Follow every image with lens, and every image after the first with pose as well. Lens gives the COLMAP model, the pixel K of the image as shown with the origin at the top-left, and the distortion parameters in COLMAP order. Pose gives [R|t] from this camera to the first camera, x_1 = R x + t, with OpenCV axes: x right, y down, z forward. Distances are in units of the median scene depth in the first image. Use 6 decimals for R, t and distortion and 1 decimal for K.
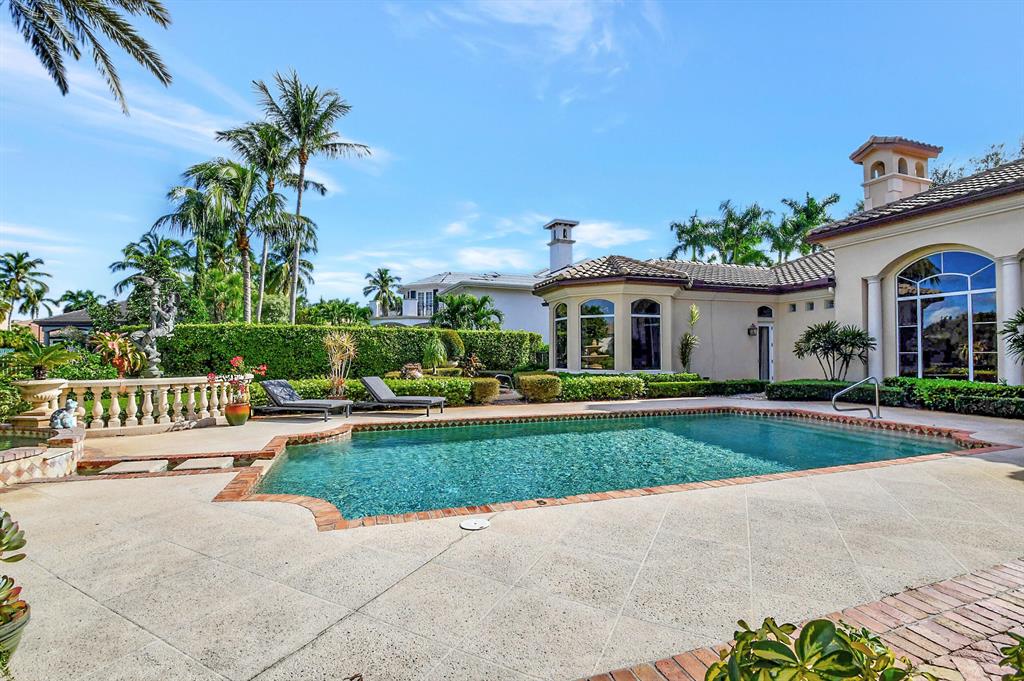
lens RADIAL K [[460.4, 0, 514.9], [0, 460.4, 338.5], [0, 0, 1]] dist [-0.007879, -0.012787]
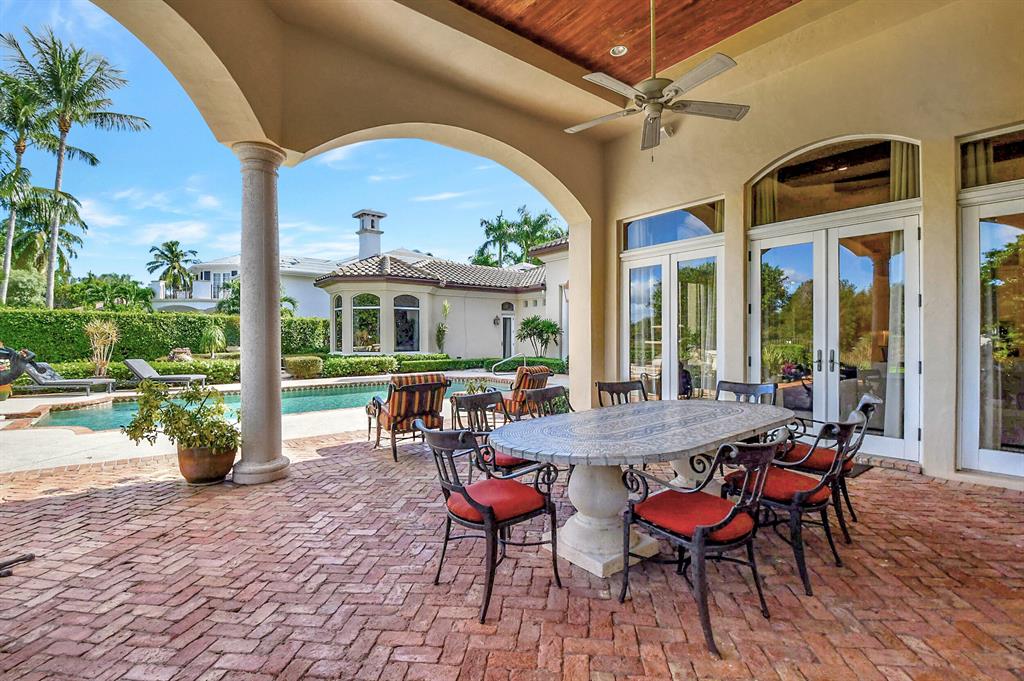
lens RADIAL K [[460.4, 0, 515.2], [0, 460.4, 338.1], [0, 0, 1]] dist [-0.007879, -0.012787]
pose [[0.938678, -0.000901, 0.344793, 0.101214], [-0.010814, 0.999428, 0.032051, -0.009154], [-0.344624, -0.033814, 0.938132, -0.215665]]
